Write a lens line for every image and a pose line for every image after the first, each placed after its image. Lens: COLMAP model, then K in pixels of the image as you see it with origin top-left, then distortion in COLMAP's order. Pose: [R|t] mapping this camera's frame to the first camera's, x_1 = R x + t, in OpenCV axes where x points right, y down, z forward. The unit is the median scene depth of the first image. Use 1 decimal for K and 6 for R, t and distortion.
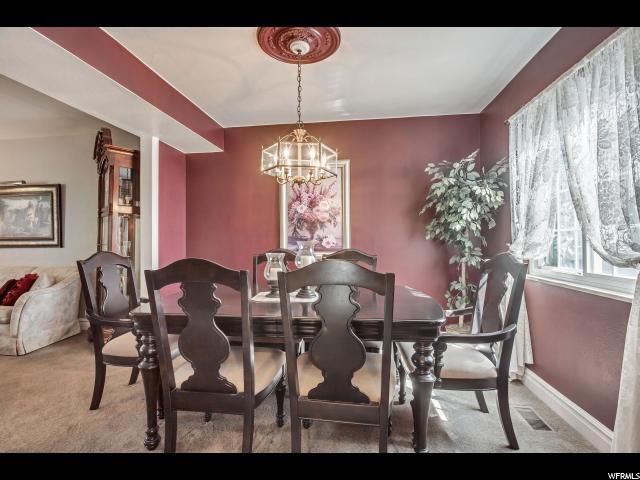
lens RADIAL K [[323.3, 0, 320.0], [0, 323.3, 240.0], [0, 0, 1]] dist [-0.001611, 0.000095]
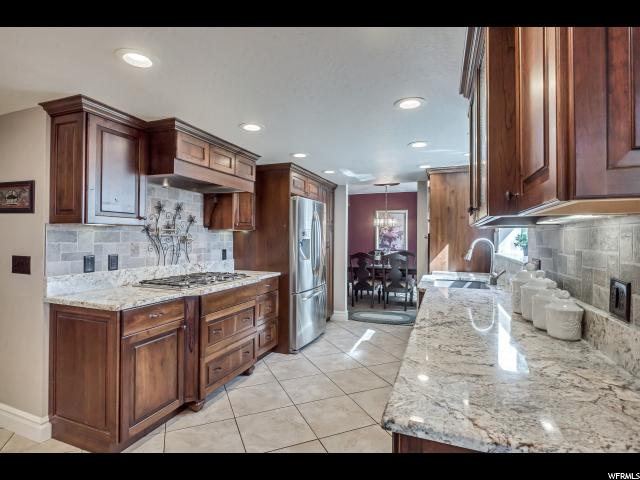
lens RADIAL K [[323.3, 0, 320.0], [0, 323.3, 240.0], [0, 0, 1]] dist [-0.001611, 0.000095]
pose [[0.973519, 0.016697, -0.227995, 0.015967], [-0.013384, 0.999781, 0.016070, -0.084862], [0.228214, -0.012593, 0.973530, -1.574211]]
